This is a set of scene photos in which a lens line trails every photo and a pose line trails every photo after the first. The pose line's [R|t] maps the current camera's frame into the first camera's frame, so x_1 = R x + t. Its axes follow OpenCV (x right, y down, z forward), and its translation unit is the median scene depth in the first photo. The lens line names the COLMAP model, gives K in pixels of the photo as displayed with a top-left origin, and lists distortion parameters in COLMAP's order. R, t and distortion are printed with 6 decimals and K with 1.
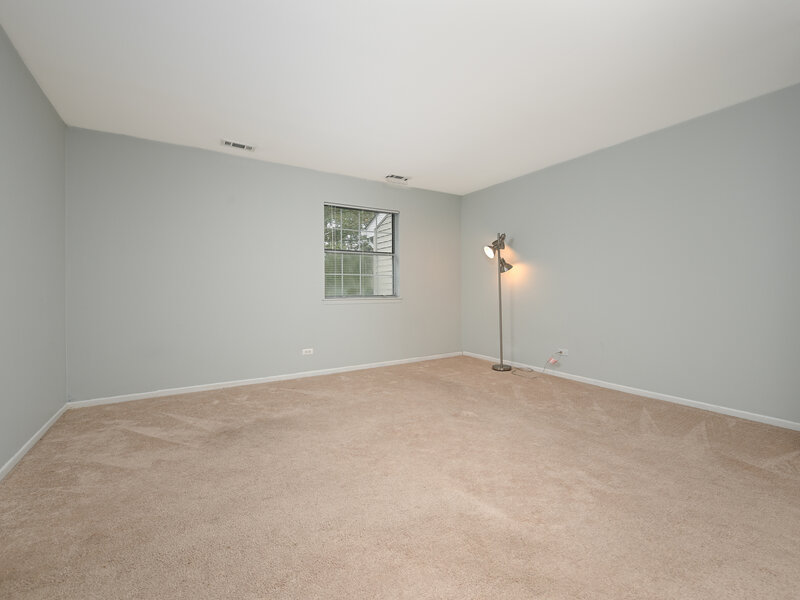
lens RADIAL K [[361.2, 0, 400.7], [0, 361.2, 277.1], [0, 0, 1]] dist [-0.000375, 0.000091]
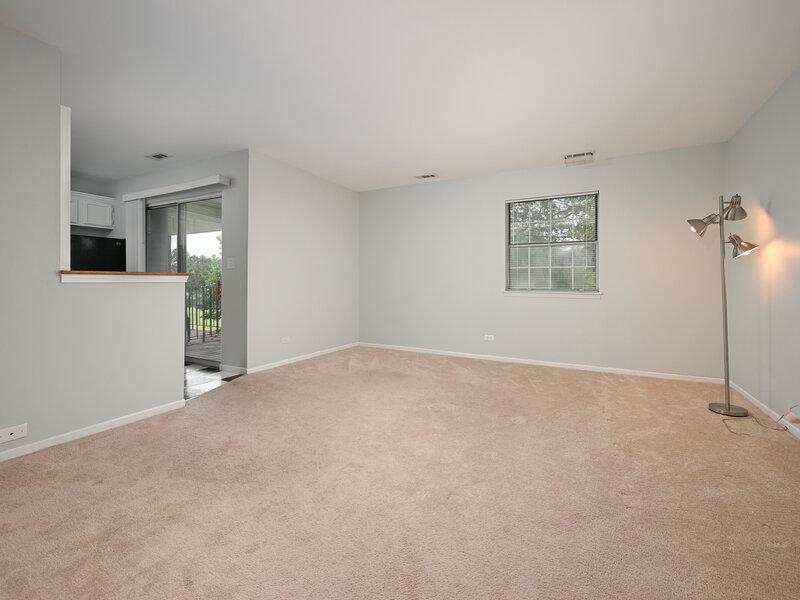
lens RADIAL K [[361.2, 0, 400.7], [0, 361.2, 277.1], [0, 0, 1]] dist [-0.000375, 0.000091]
pose [[0.487431, -0.004831, -0.873148, 0.570690], [0.024837, 0.999657, 0.008335, 0.000947], [0.872808, -0.025749, 0.487384, 0.203511]]
